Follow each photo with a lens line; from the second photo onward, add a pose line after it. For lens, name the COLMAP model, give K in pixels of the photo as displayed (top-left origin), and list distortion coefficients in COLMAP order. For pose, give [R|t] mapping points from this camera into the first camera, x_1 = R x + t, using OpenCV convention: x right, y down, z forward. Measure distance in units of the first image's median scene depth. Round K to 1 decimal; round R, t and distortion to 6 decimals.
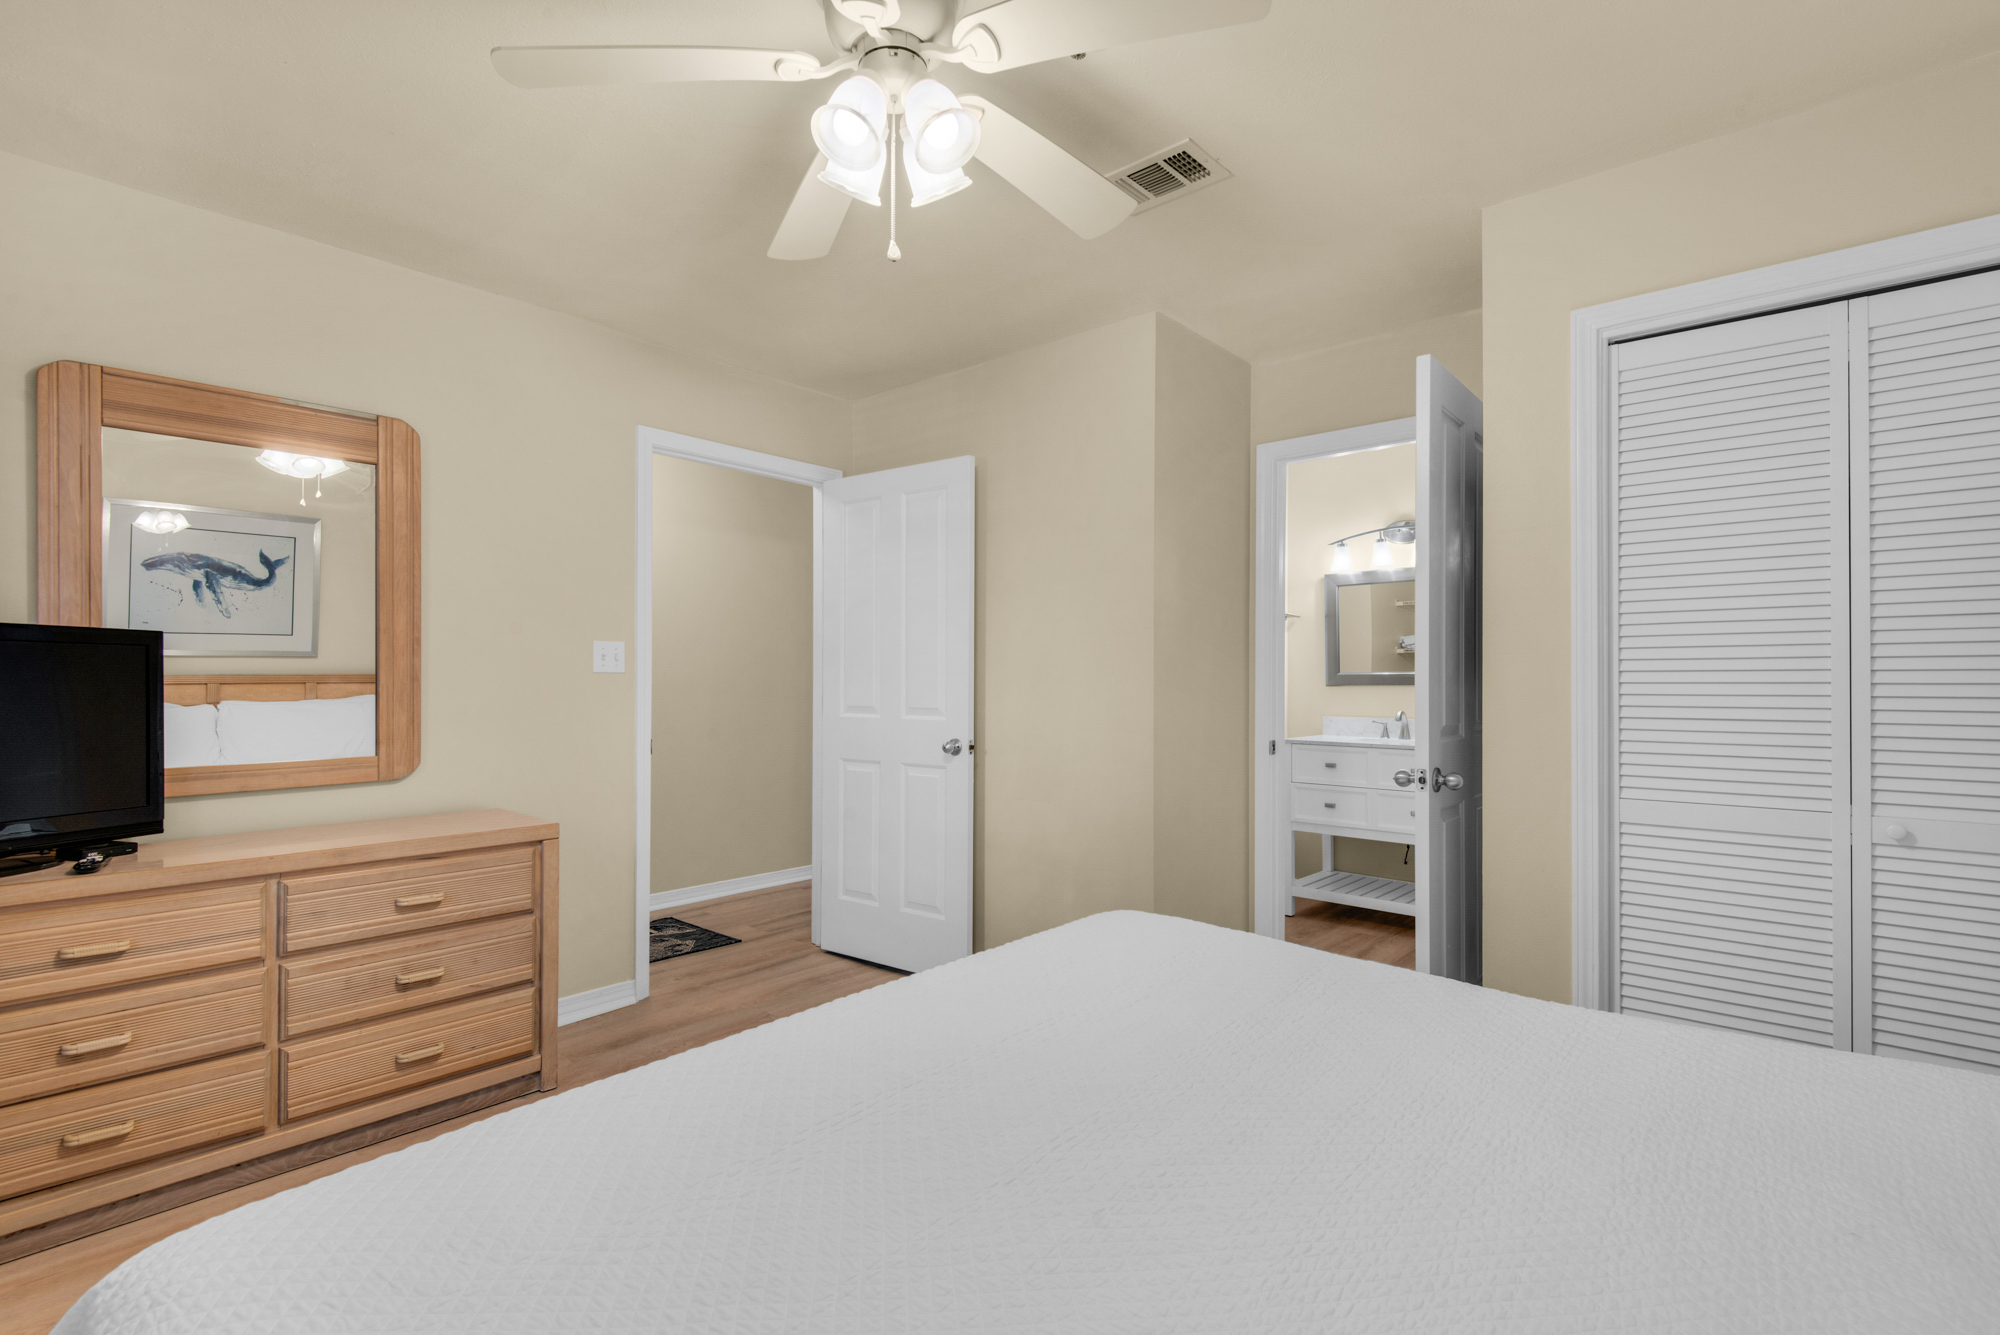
lens RADIAL K [[928.0, 0, 1000.7], [0, 928.0, 708.8], [0, 0, 1]] dist [0.027079, -0.015879]
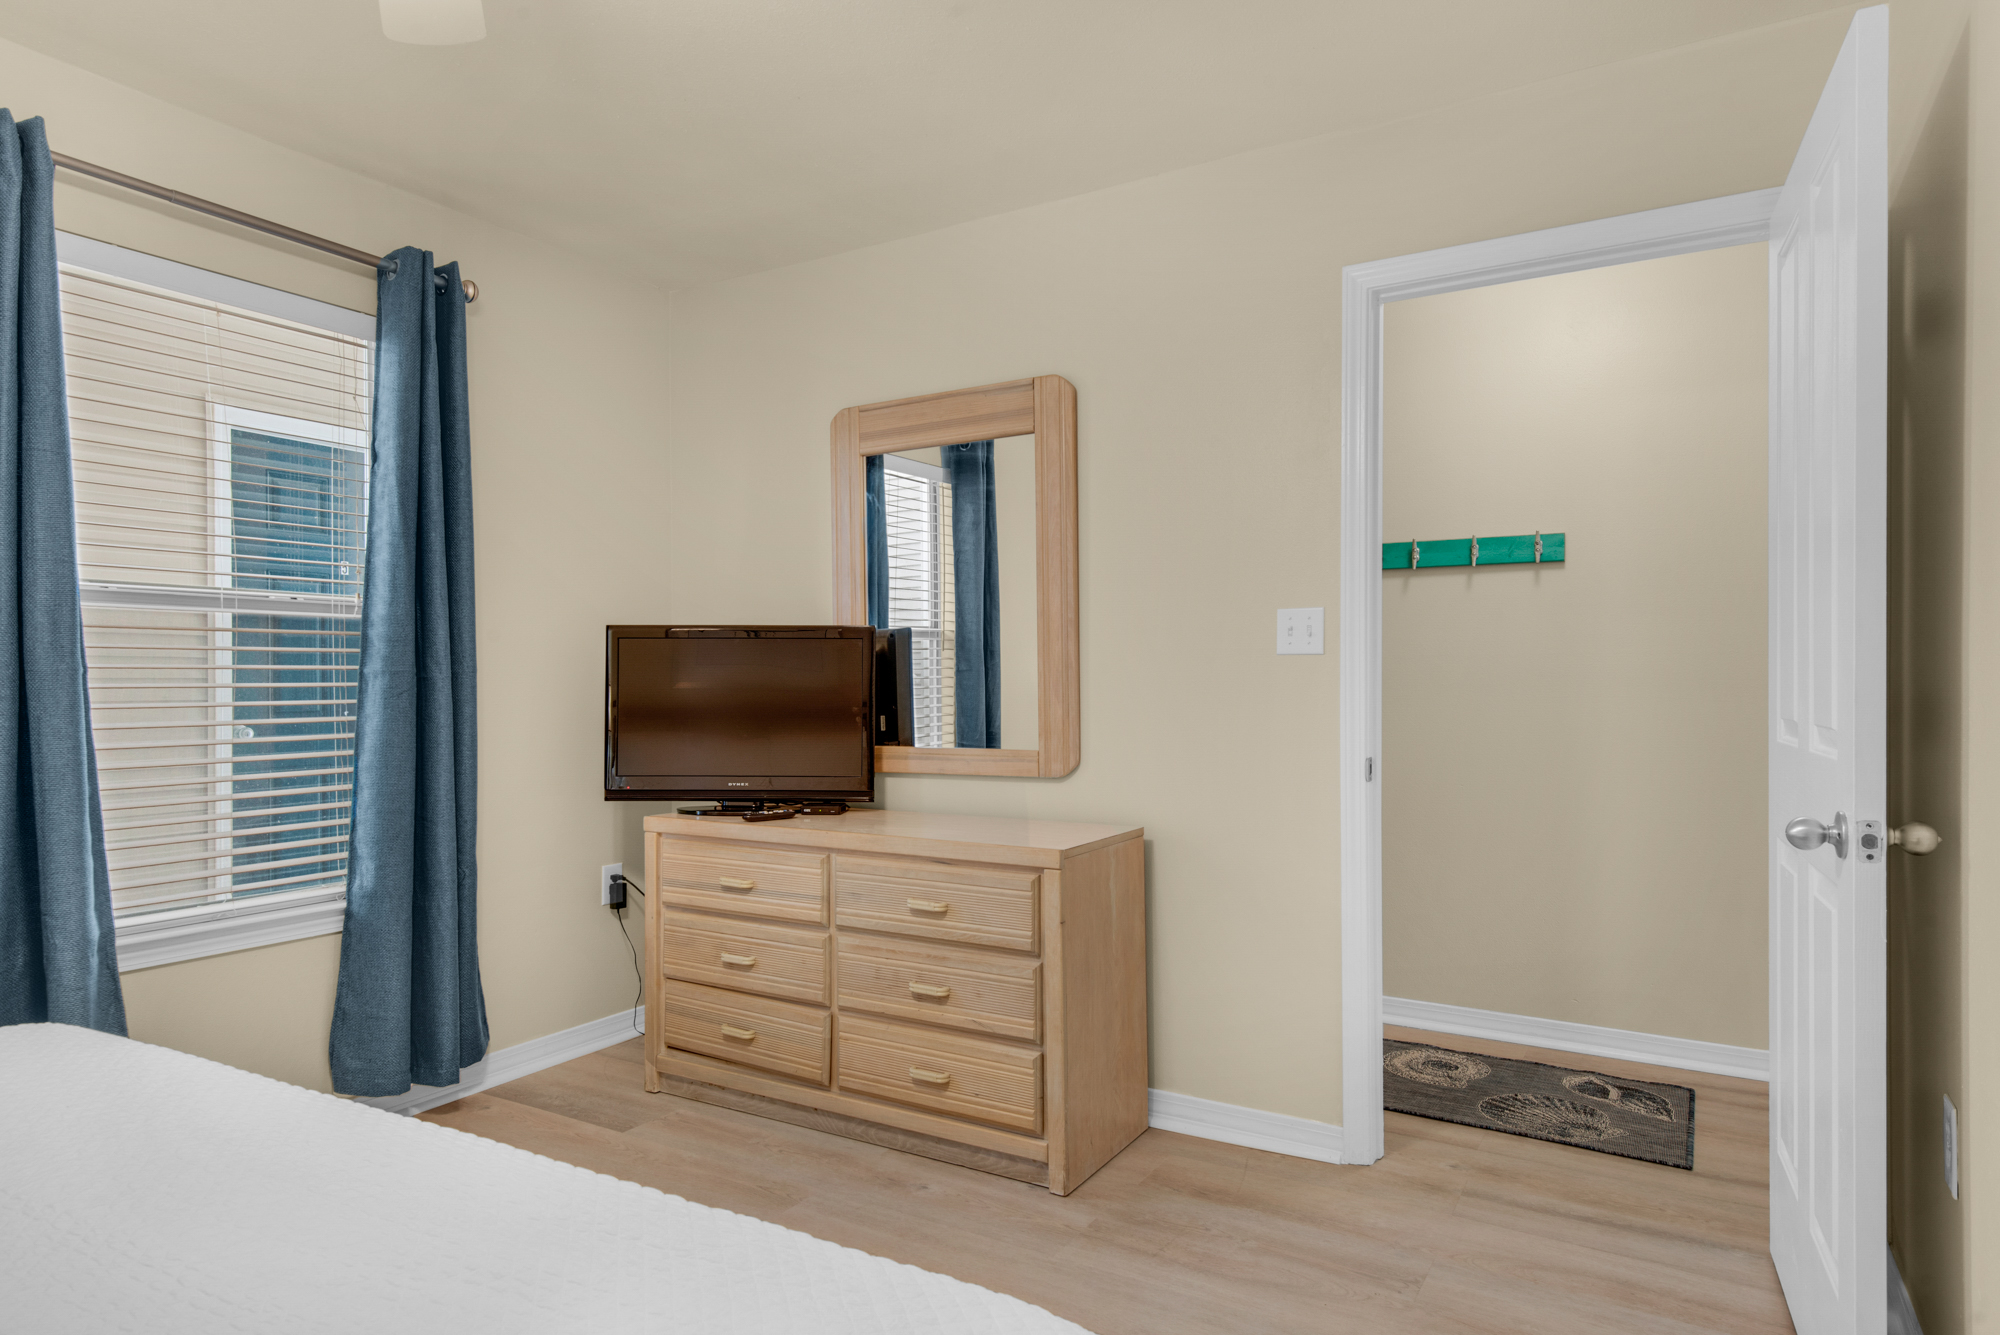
lens RADIAL K [[1208.5, 0, 995.6], [0, 1208.5, 688.8], [0, 0, 1]] dist [0.033489, 0.000306]
pose [[0.169161, 0.007379, -0.985561, 0.532482], [-0.027611, 0.999615, 0.002745, -0.012672], [0.985202, 0.026748, 0.169299, 0.822681]]
